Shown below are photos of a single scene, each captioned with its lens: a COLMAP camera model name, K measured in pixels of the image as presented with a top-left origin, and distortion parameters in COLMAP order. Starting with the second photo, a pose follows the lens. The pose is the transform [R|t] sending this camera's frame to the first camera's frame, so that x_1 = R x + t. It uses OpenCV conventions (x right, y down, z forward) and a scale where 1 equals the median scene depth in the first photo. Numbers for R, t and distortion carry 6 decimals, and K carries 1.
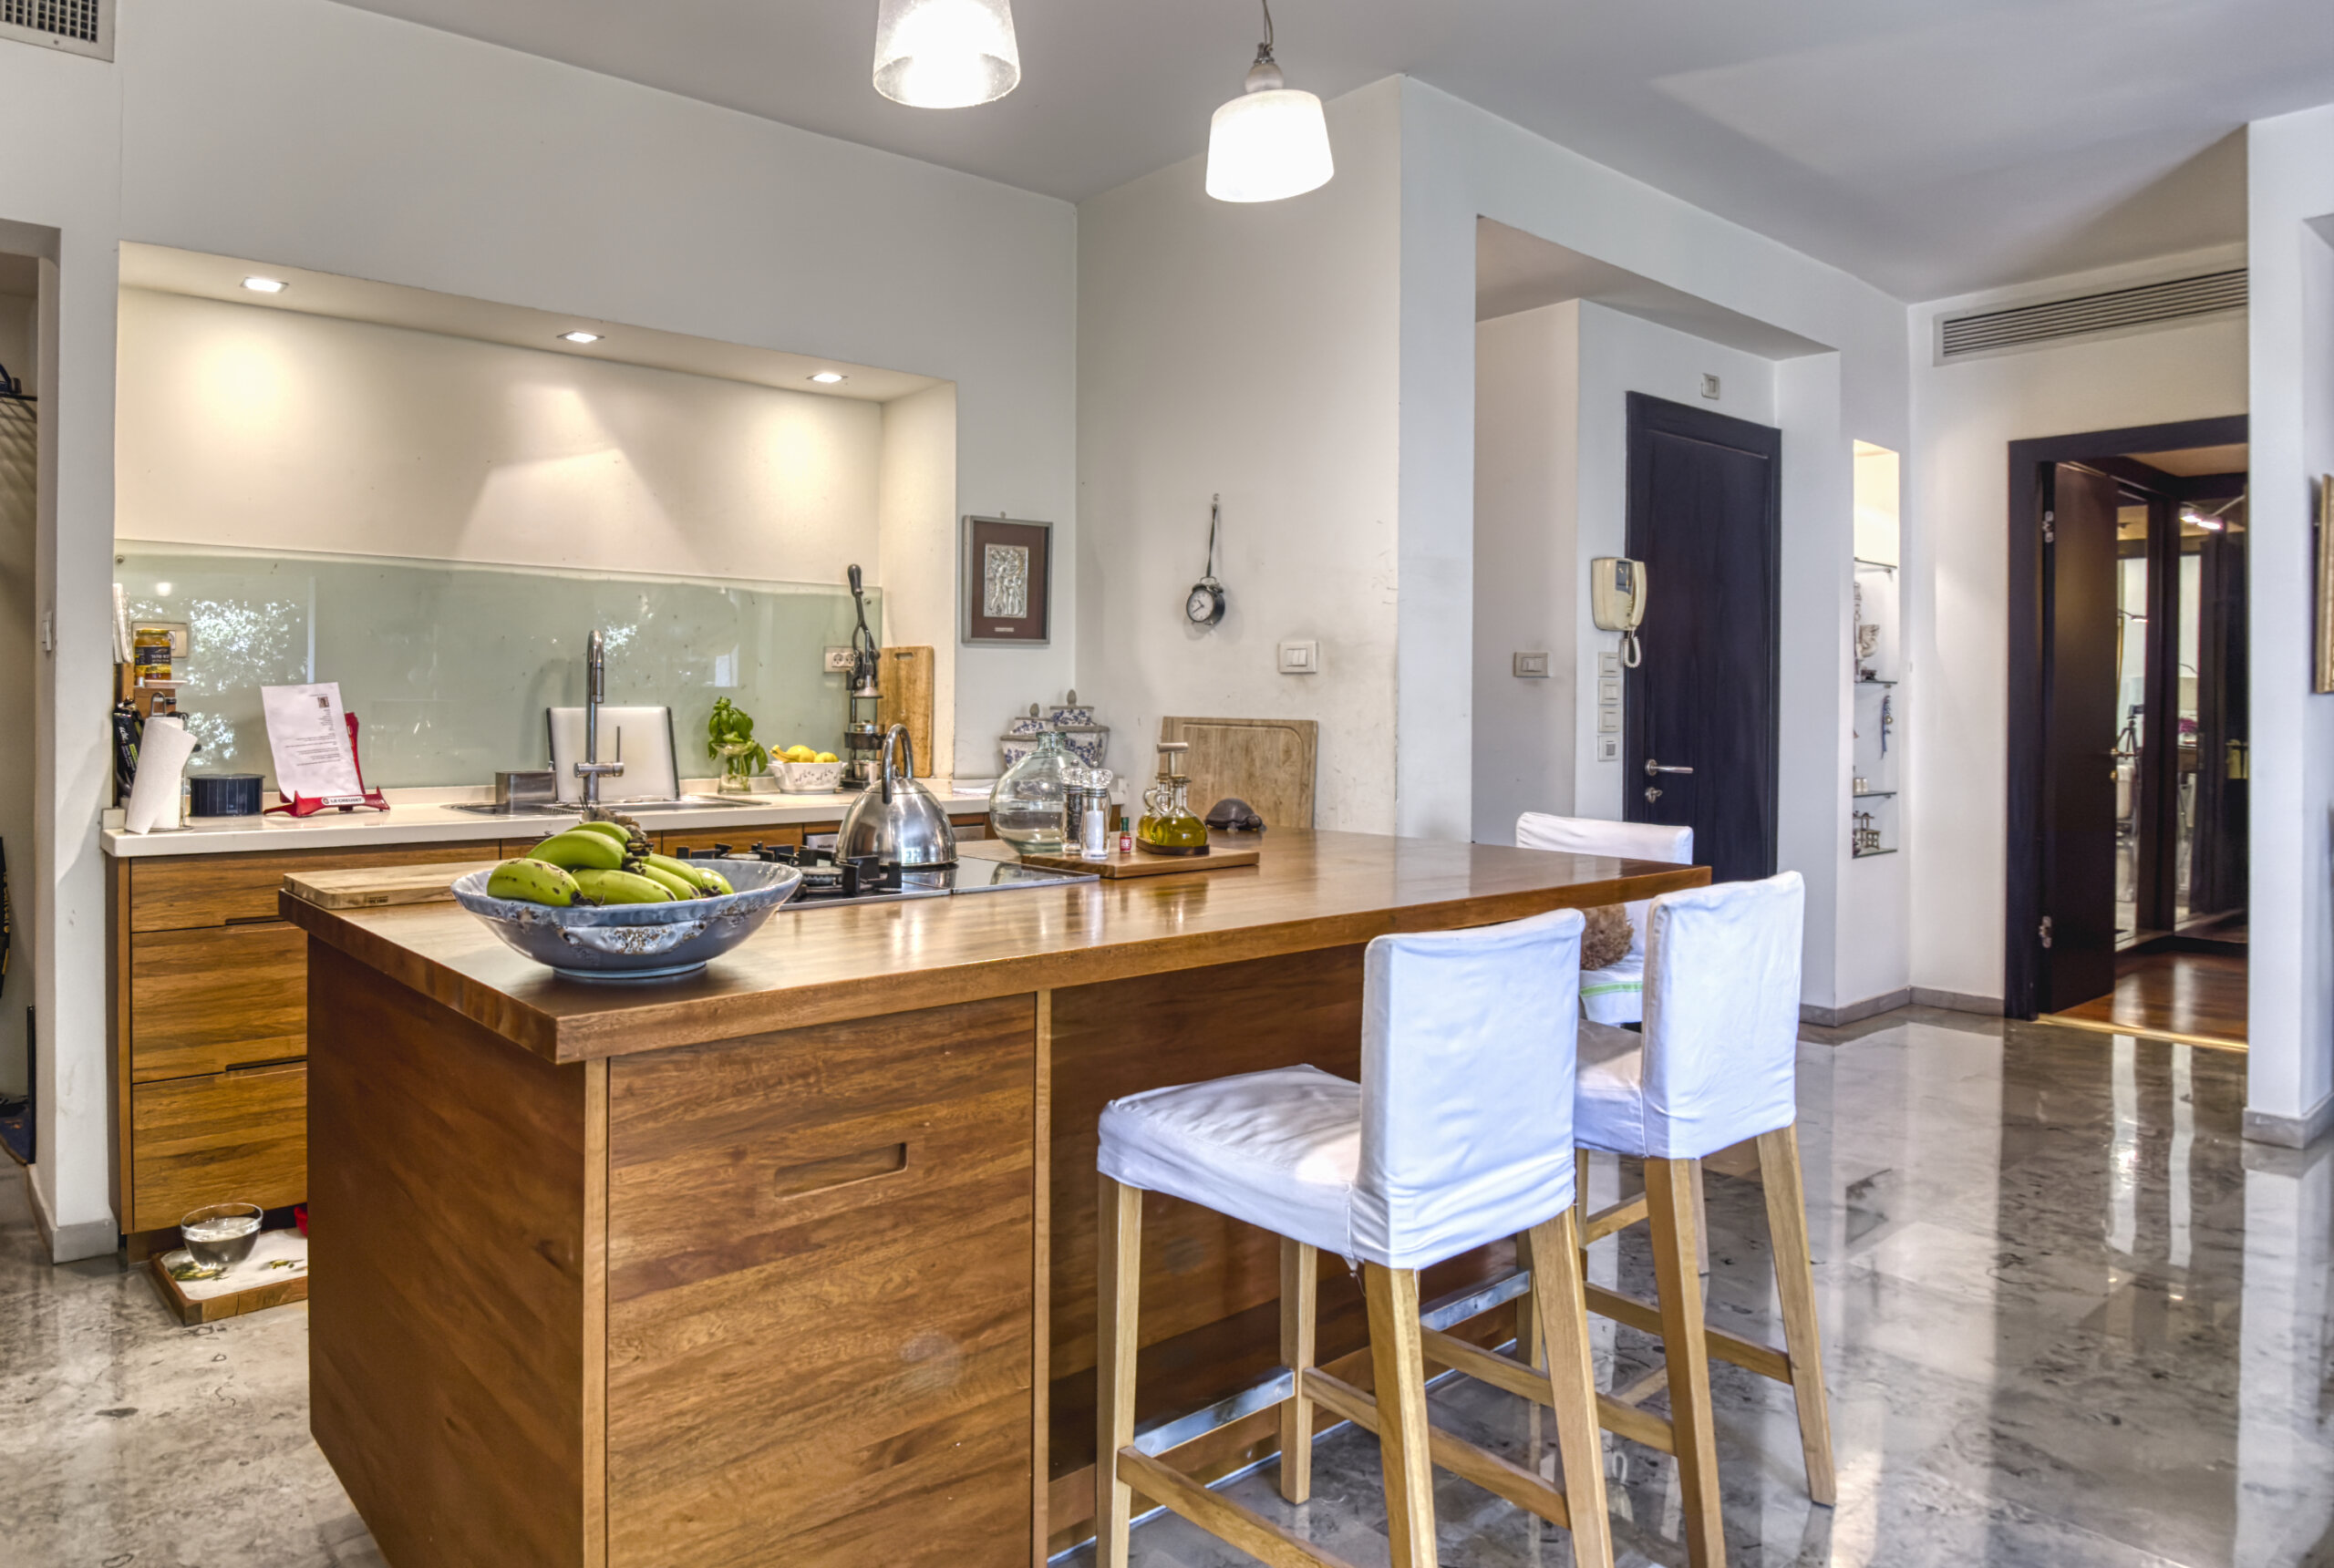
lens RADIAL K [[1455.6, 0, 976.4], [0, 1455.6, 704.5], [0, 0, 1]] dist [0.019120, 0.001563]
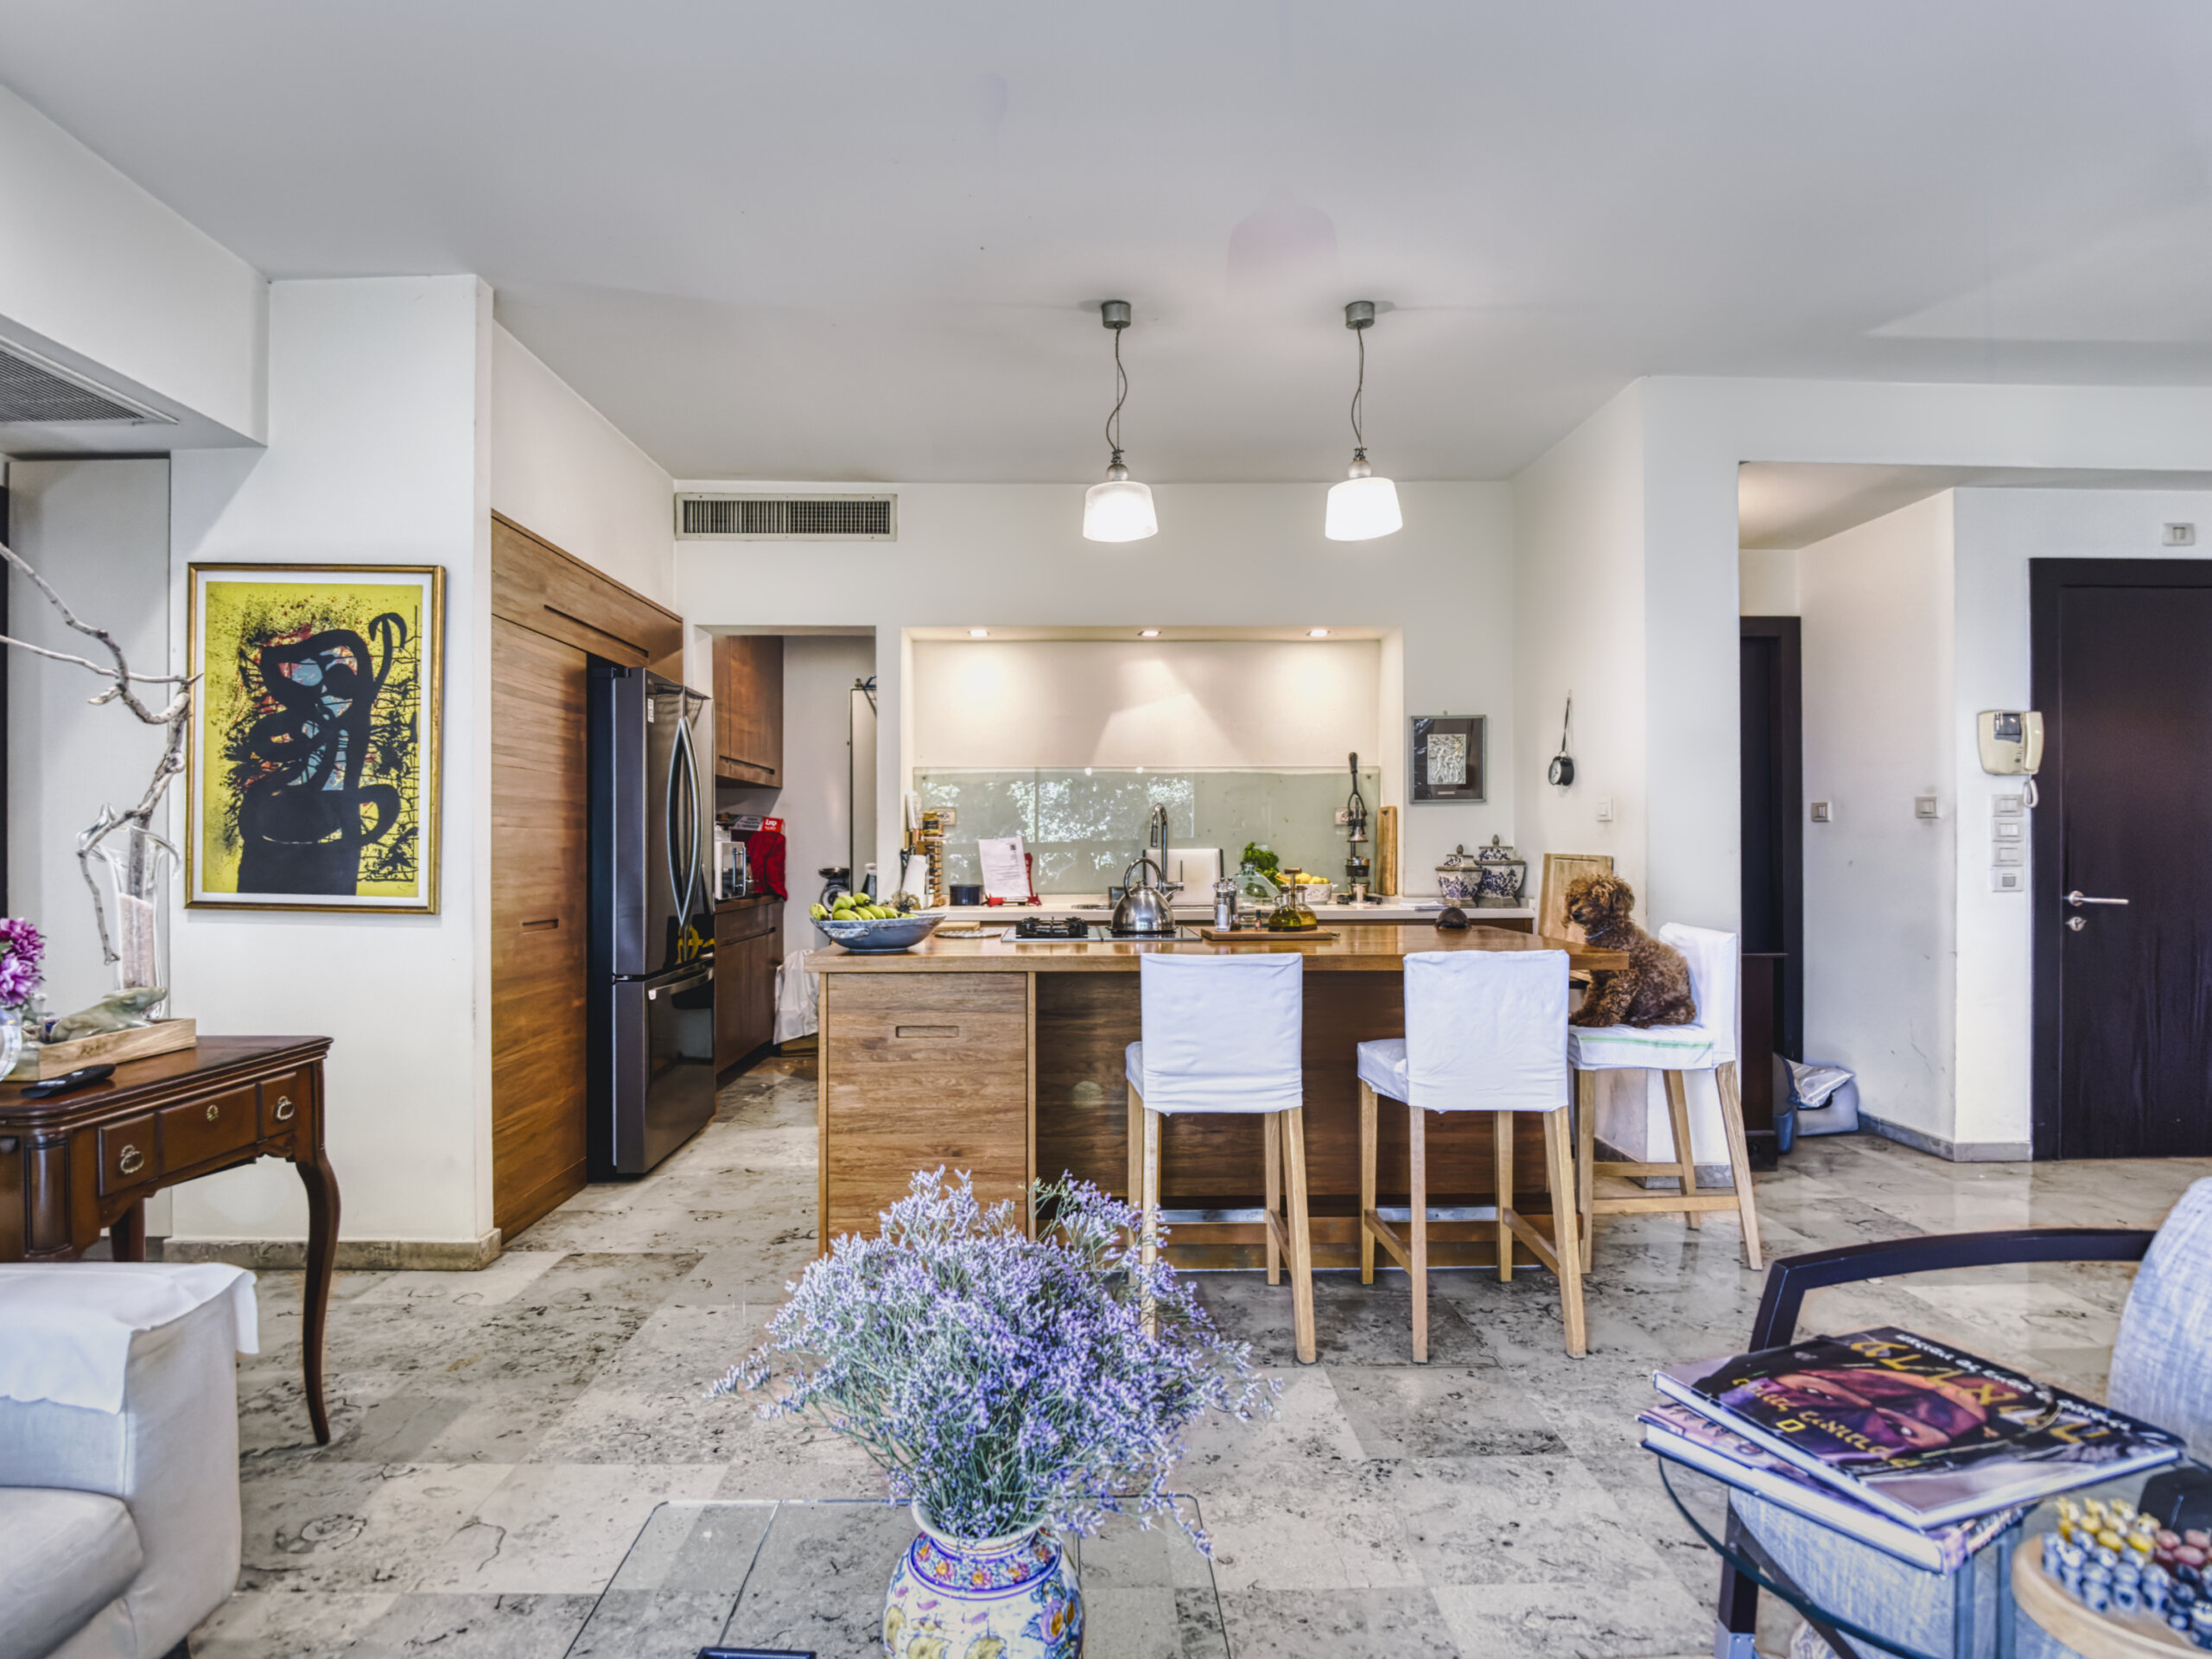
lens RADIAL K [[1227.1, 0, 1088.9], [0, 1227.1, 825.2], [0, 0, 1]] dist [-0.004292, -0.007855]
pose [[0.812656, -0.016886, -0.582499, 0.441791], [0.007224, 0.999795, -0.018905, 0.000435], [0.582699, 0.011155, 0.812611, -0.182056]]
